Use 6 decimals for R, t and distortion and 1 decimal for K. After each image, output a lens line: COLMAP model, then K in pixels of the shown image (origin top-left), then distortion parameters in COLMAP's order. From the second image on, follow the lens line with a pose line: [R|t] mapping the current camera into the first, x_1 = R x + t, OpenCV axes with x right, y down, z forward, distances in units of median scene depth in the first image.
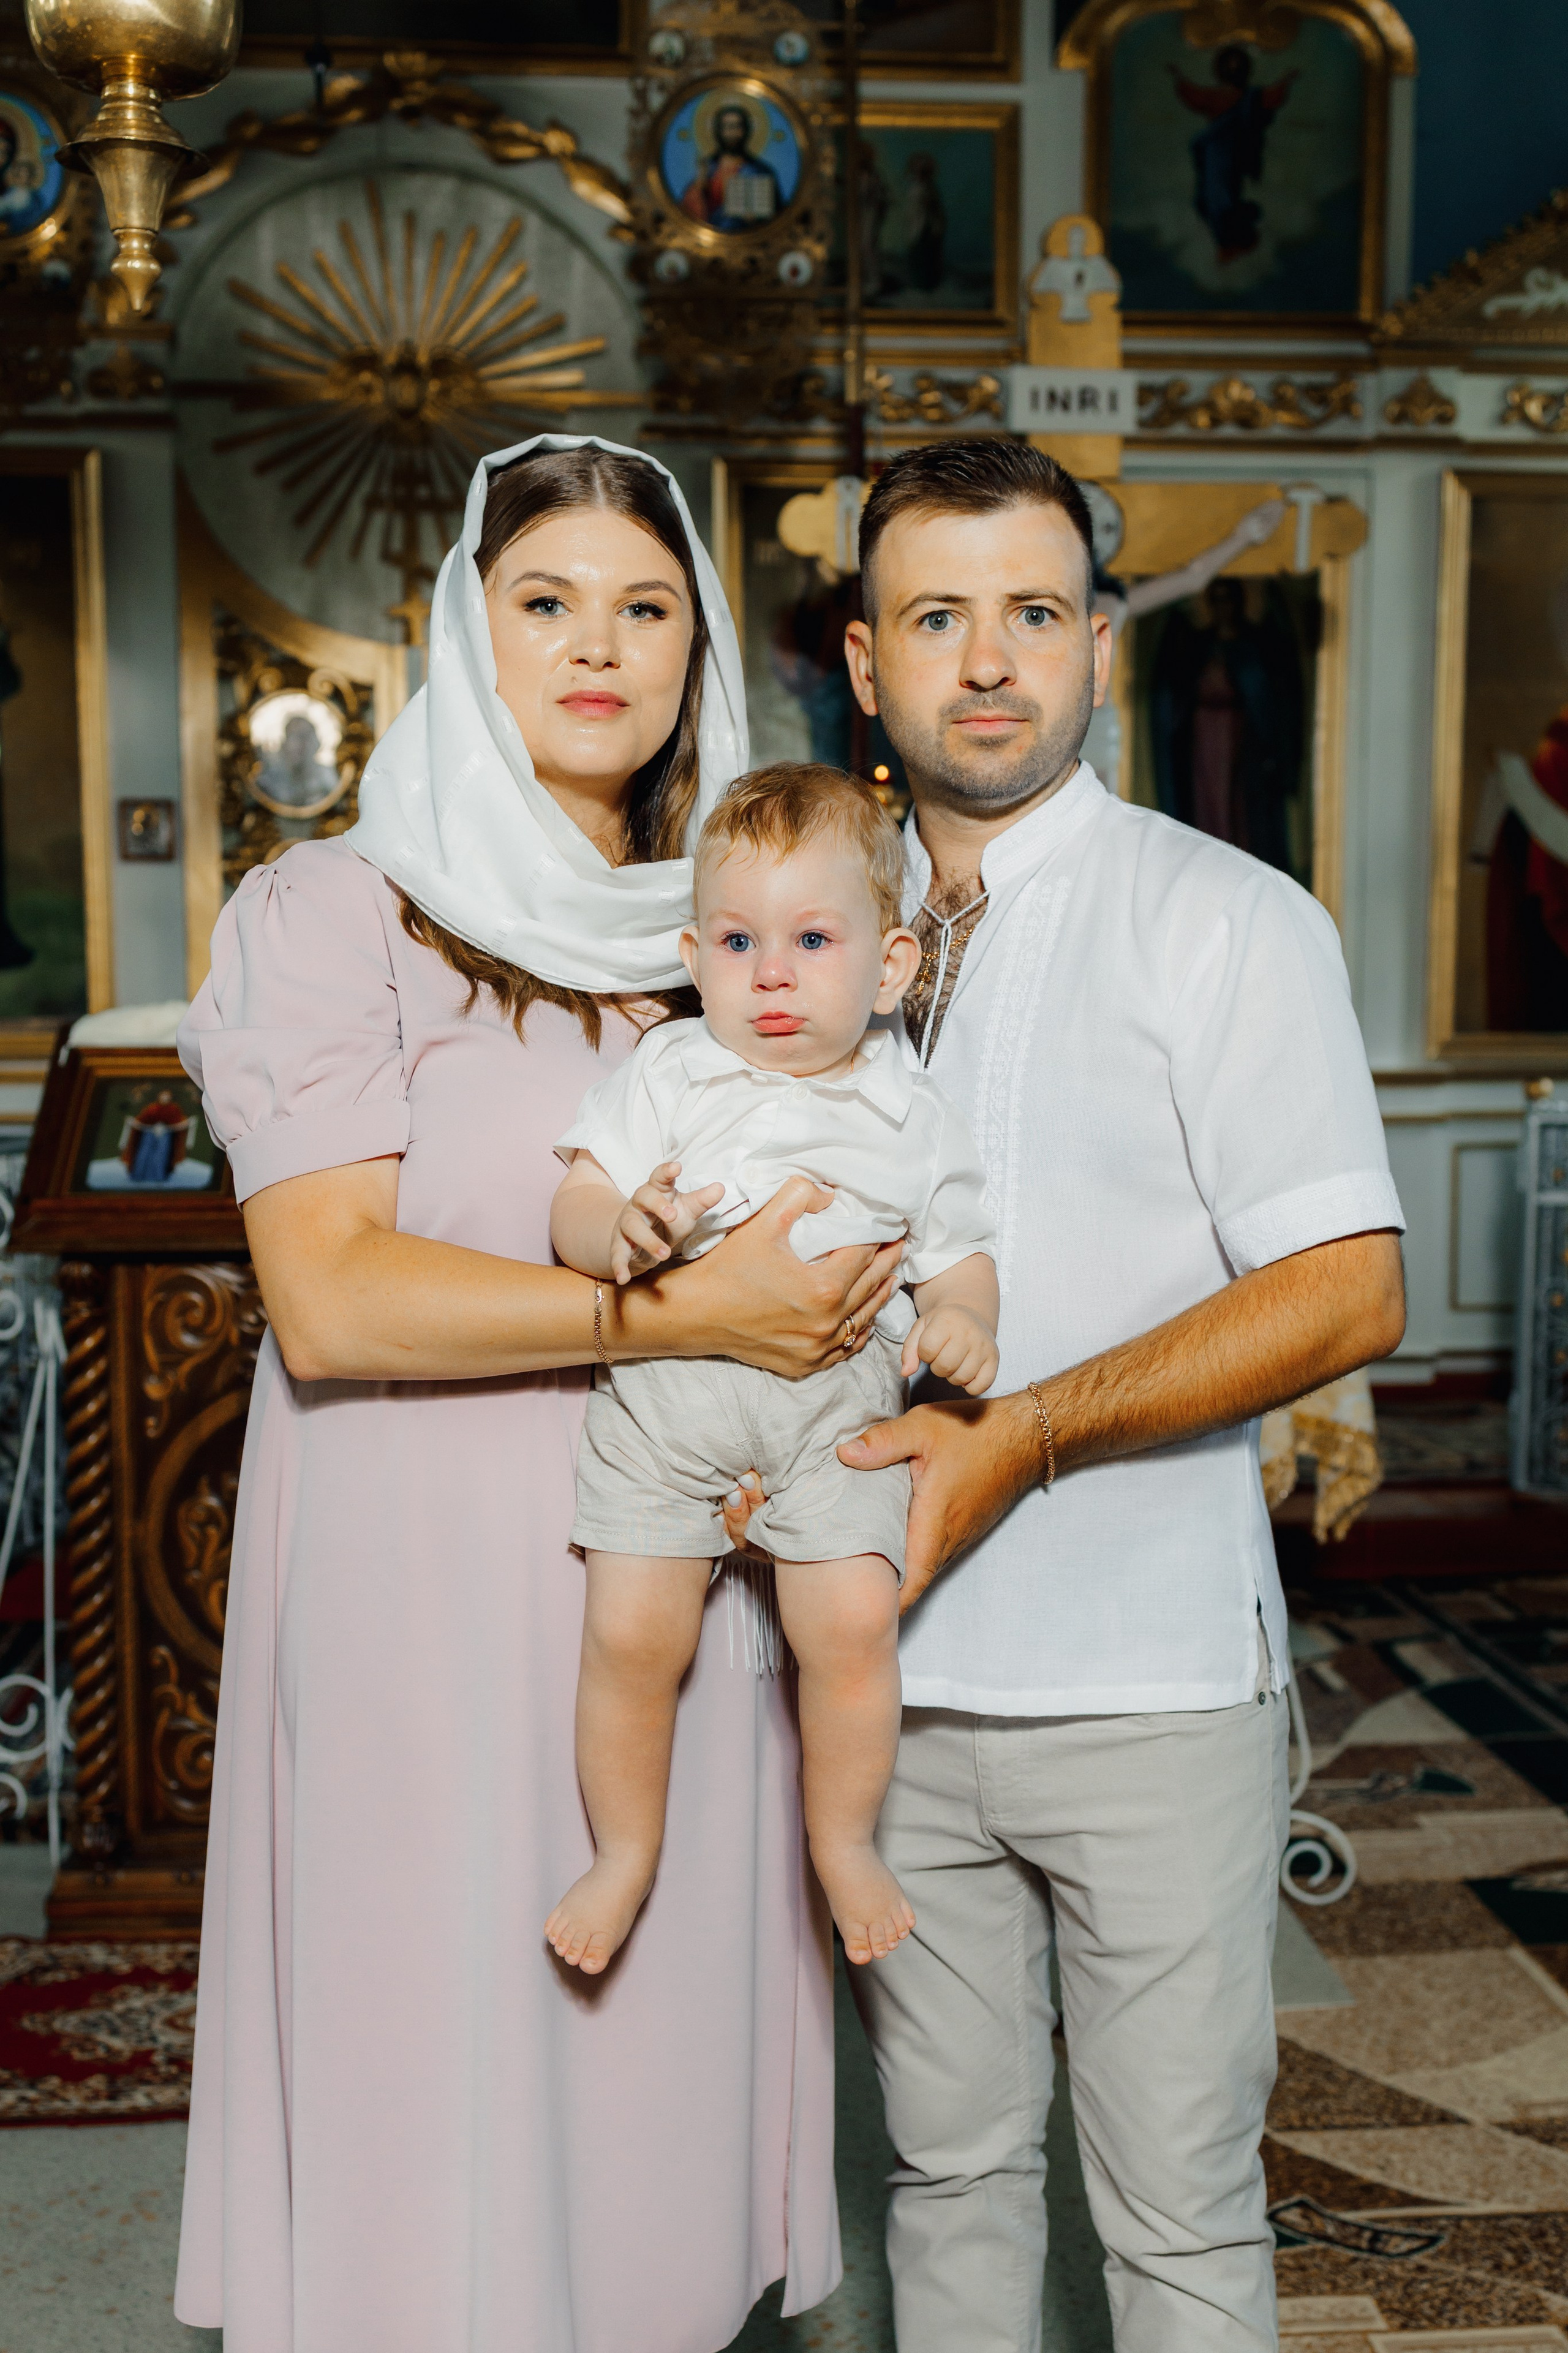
lens RADIAL K [[2811.1, 0, 776.5], [0, 2811.1, 1207.8], [0, 0, 1]] dist [0.009101, 0.006970]
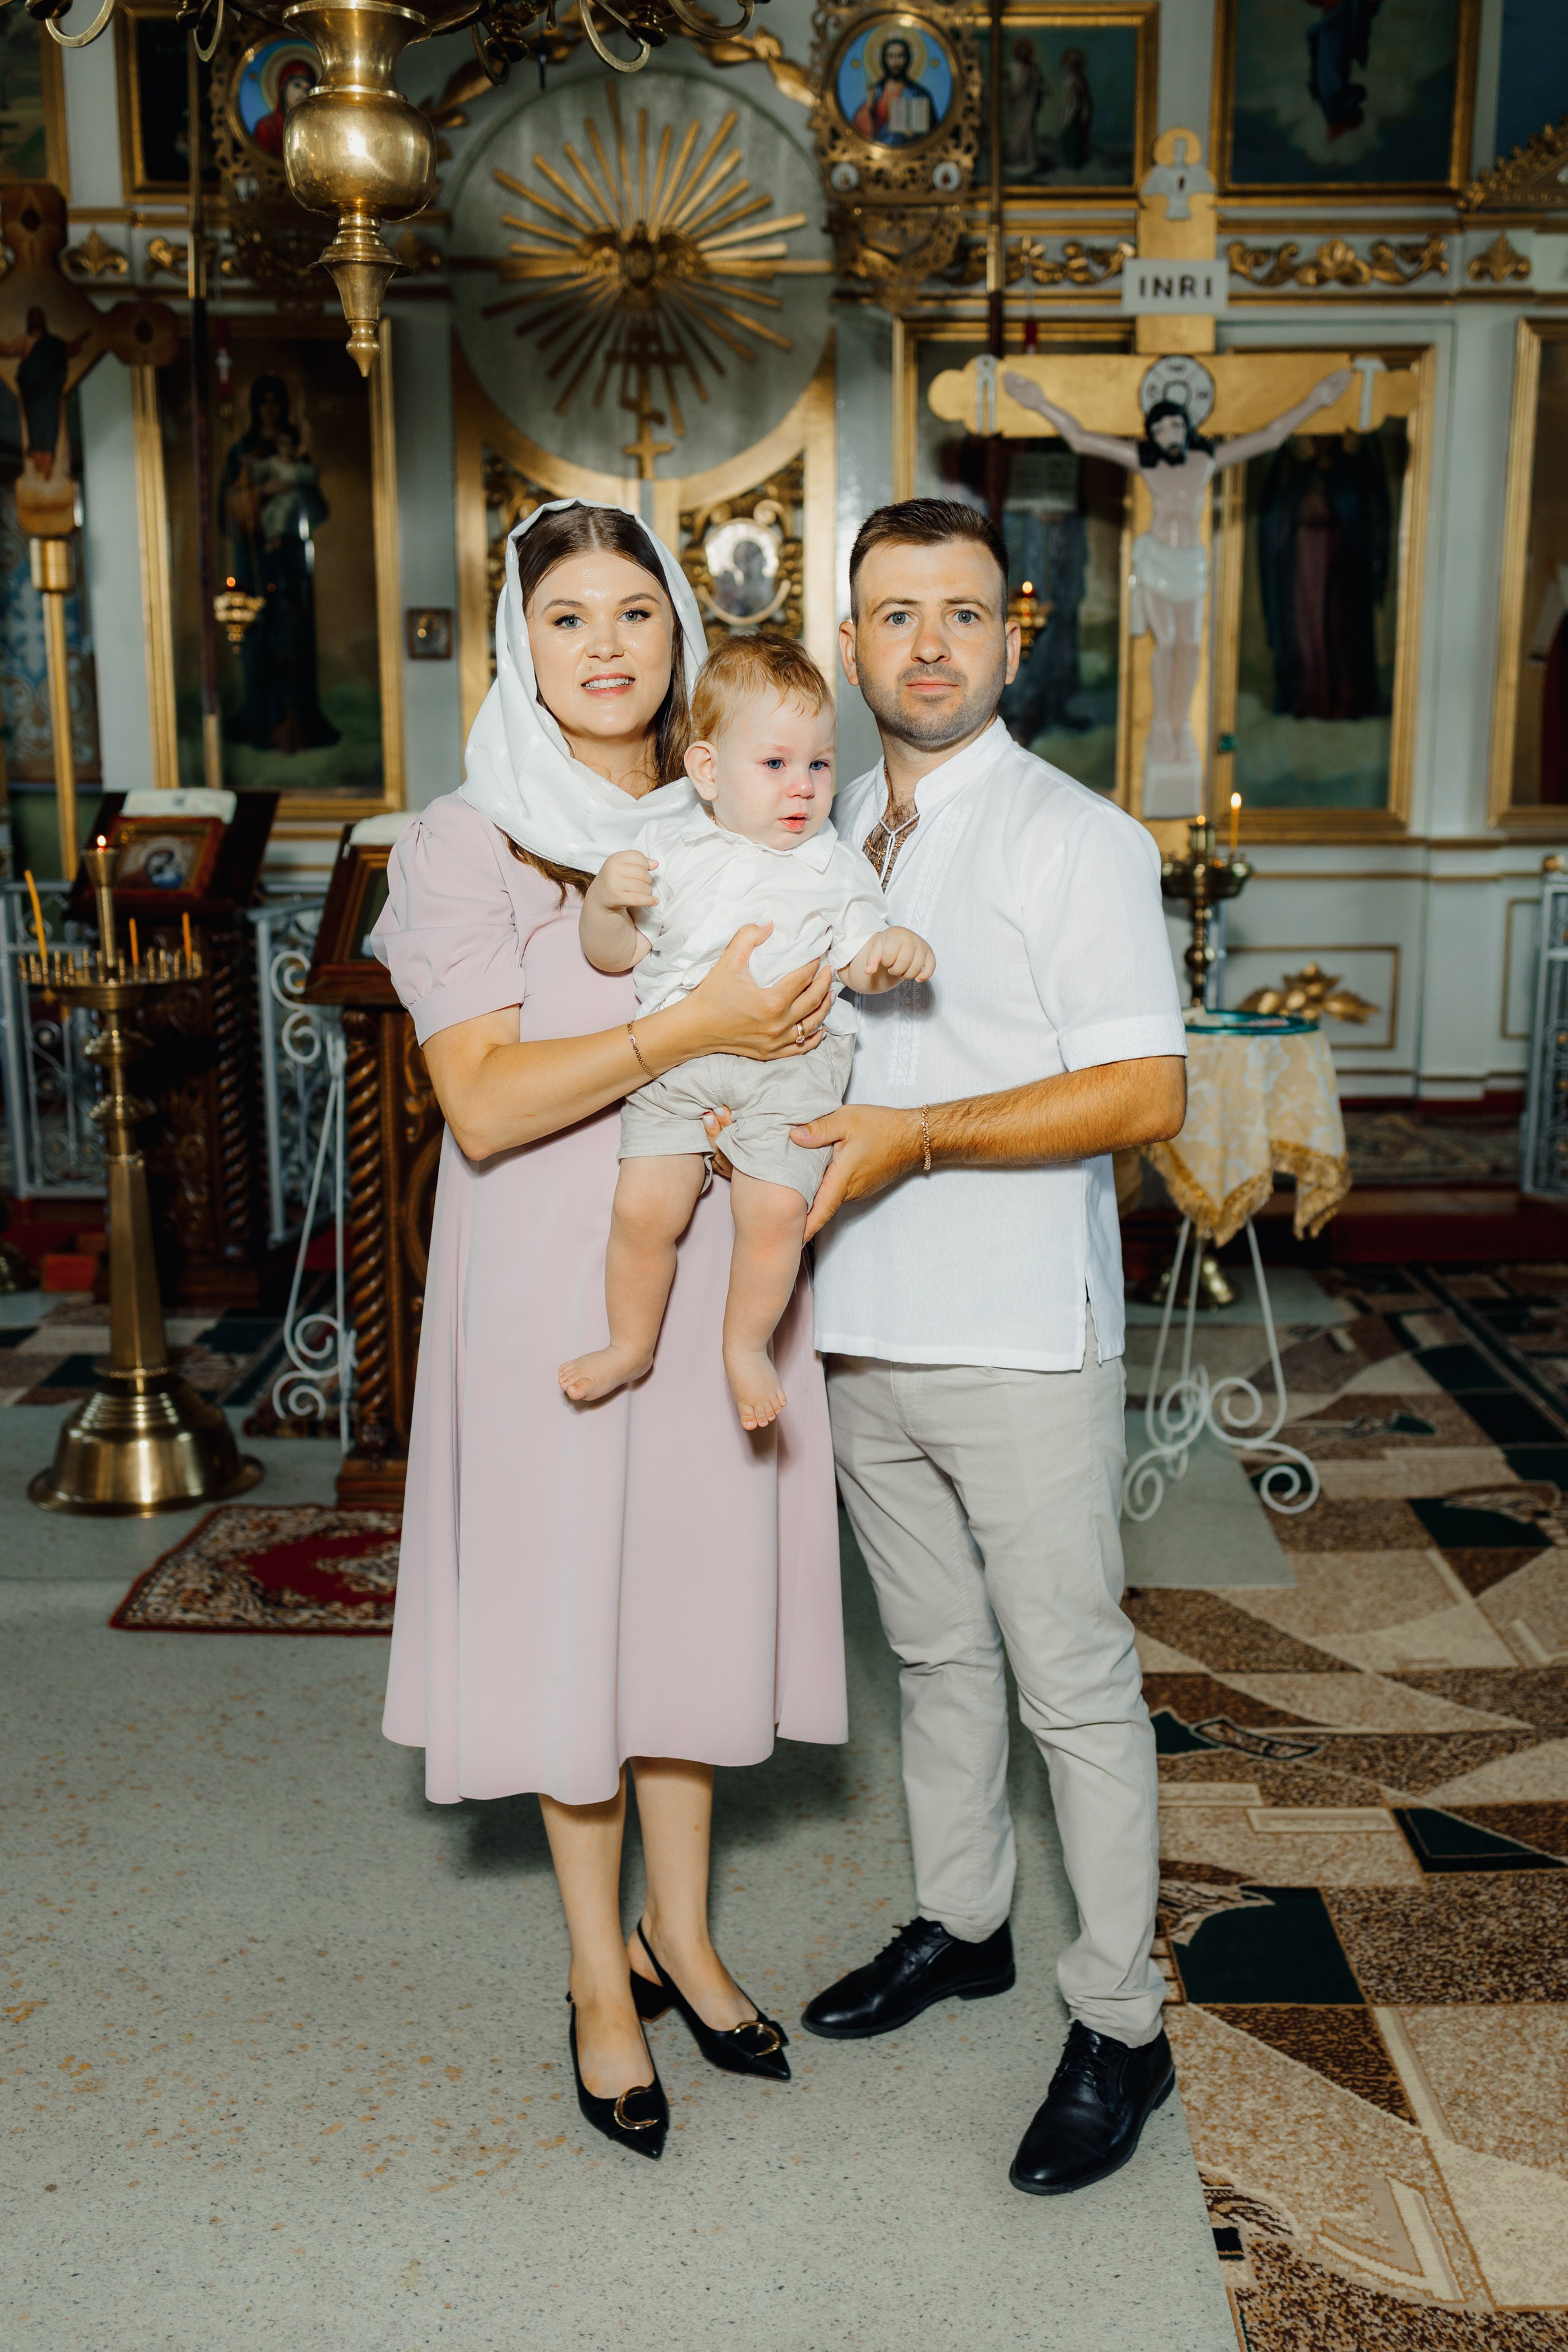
lens RADIAL K [[2540.7, 0, 771.3], [0, 2540.7, 1125.4], [0, 0, 1]] dist [0.006567, -0.010984]
pose [[0.994621, 0.017289, -0.102126, 0.063440], [-0.008144, 0.995972, 0.089290, -0.031153], [0.103258, -0.087978, 0.990756, -0.157656]]
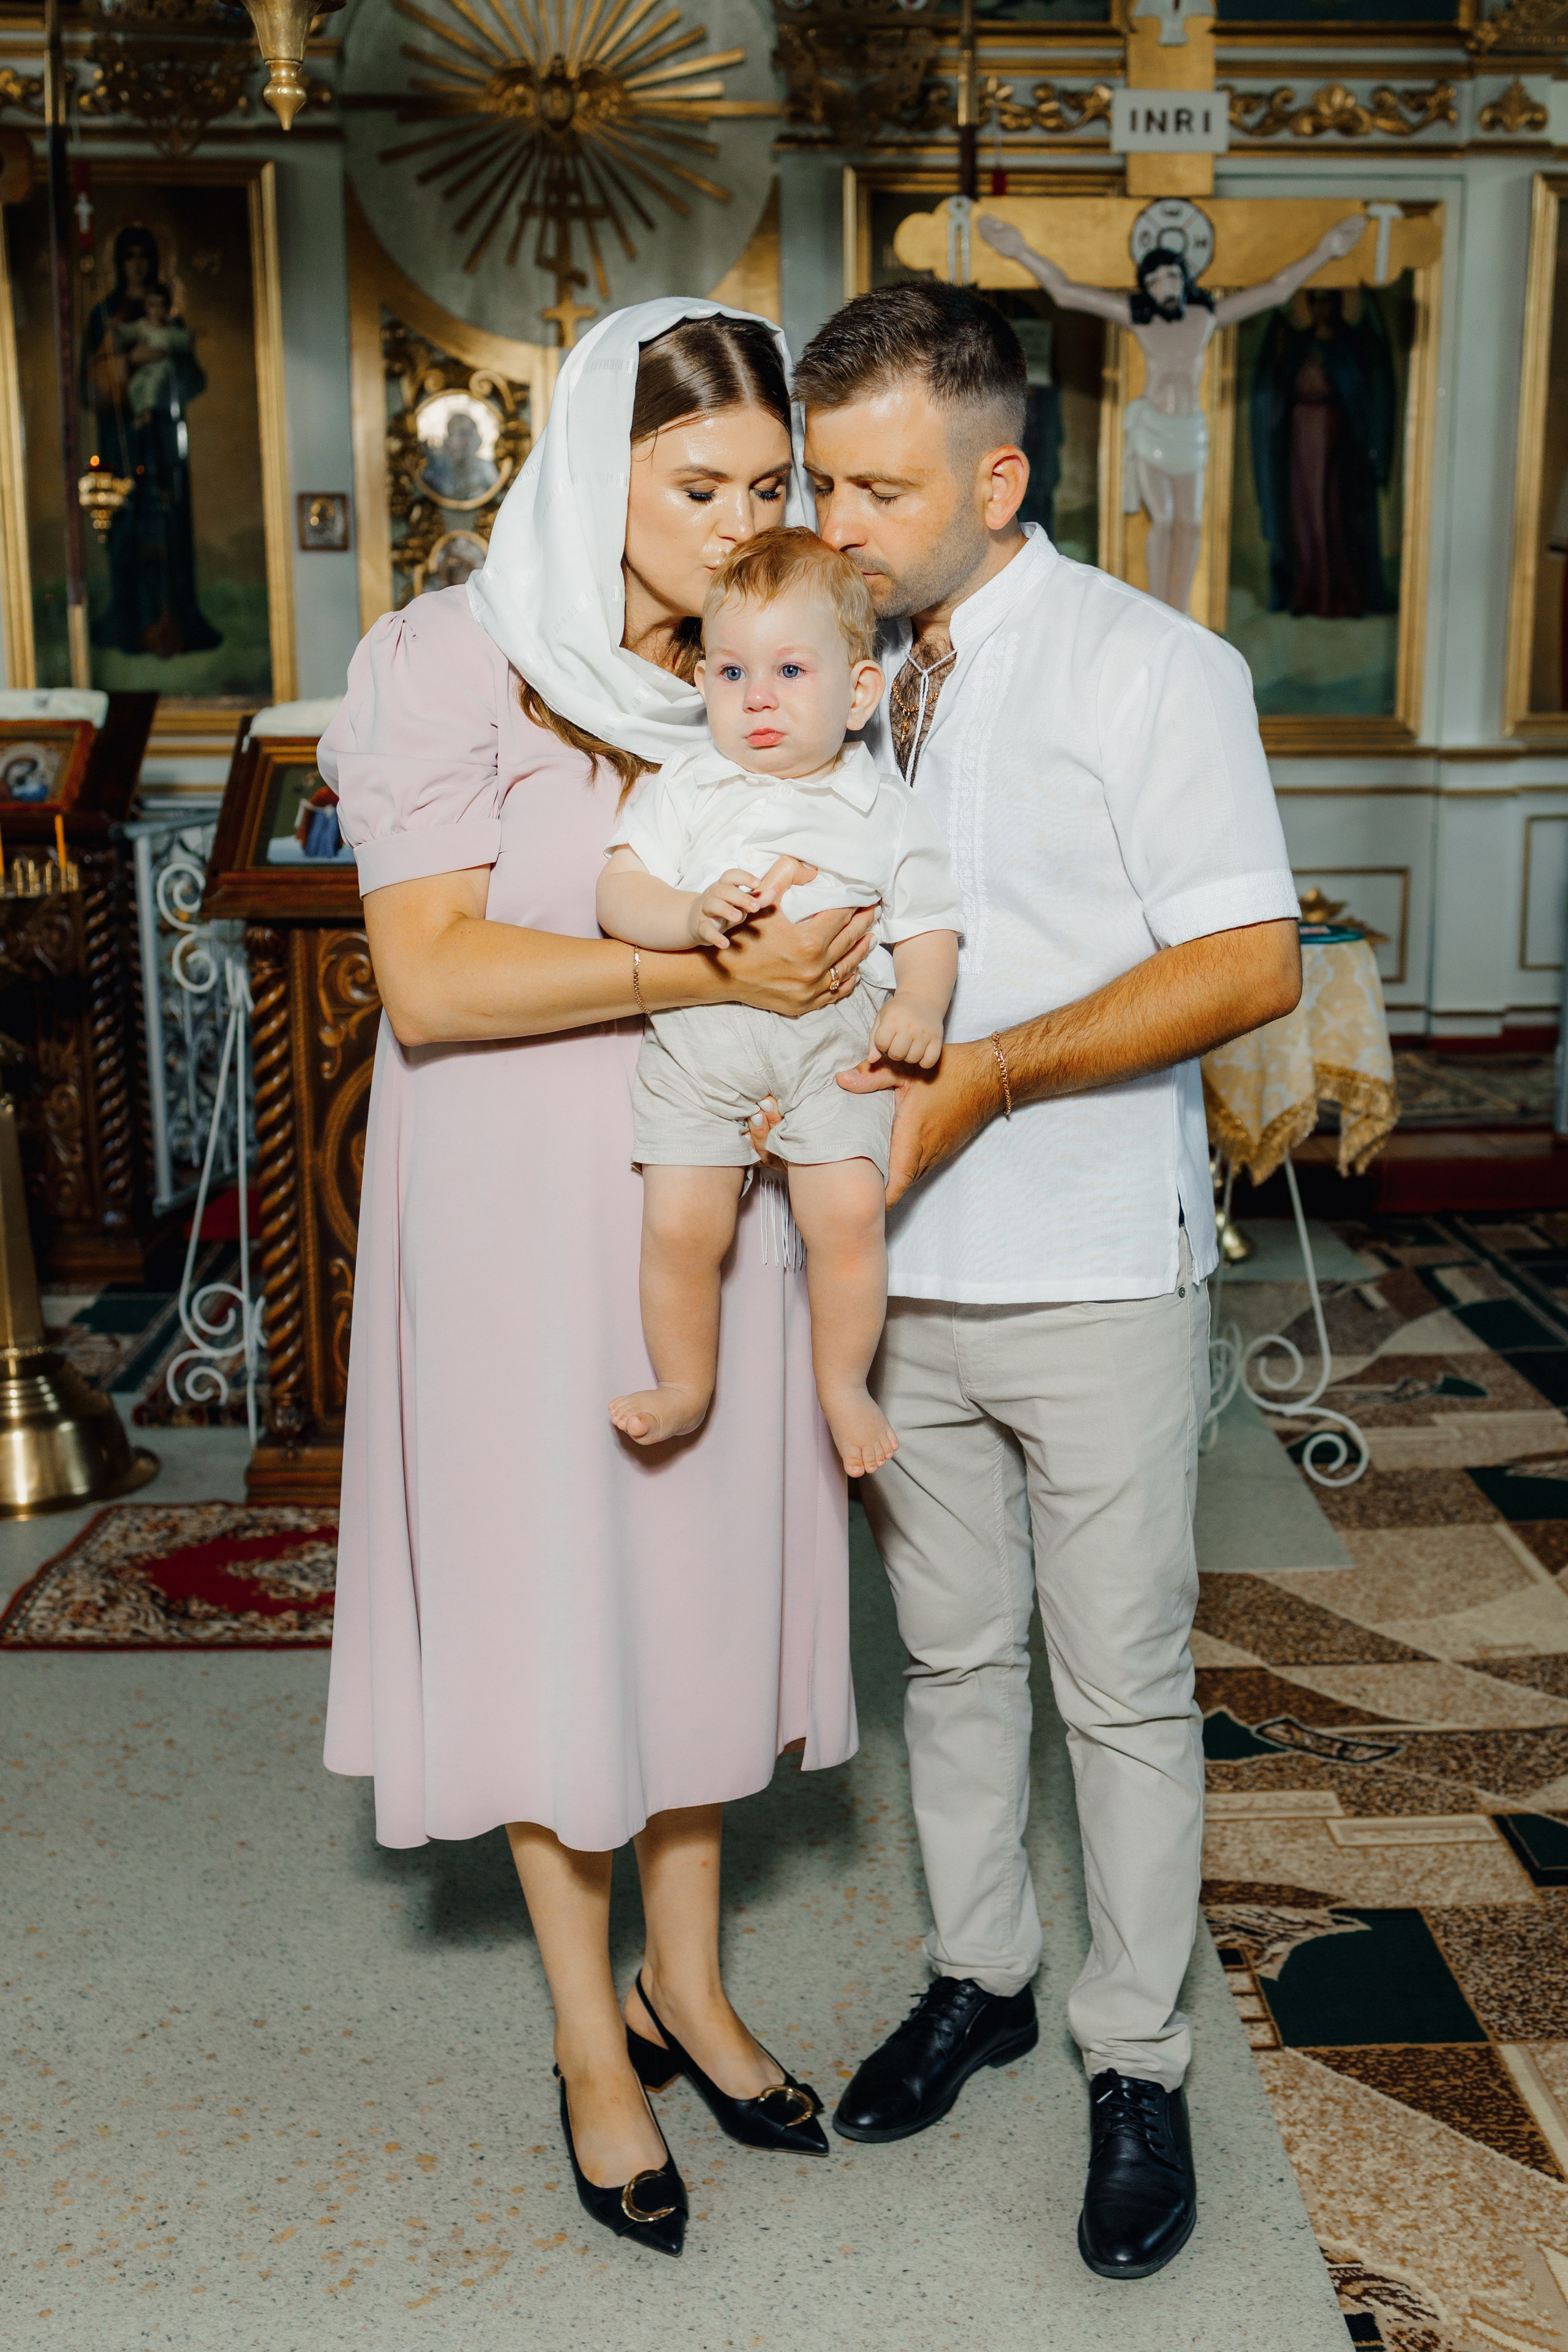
lens RADIAL K [[2718.0, 0, 852.7], [0, 2718.0, 1144.3], [0, 0, 1]] dist [-0.004869, 0.004566]
pose [[0.999360, 0.006317, -0.035202, 0.029055], [-0.002625, 0.994578, 0.103958, -0.007371], [0.035668, -0.103799, 0.993959, -0.092289]]
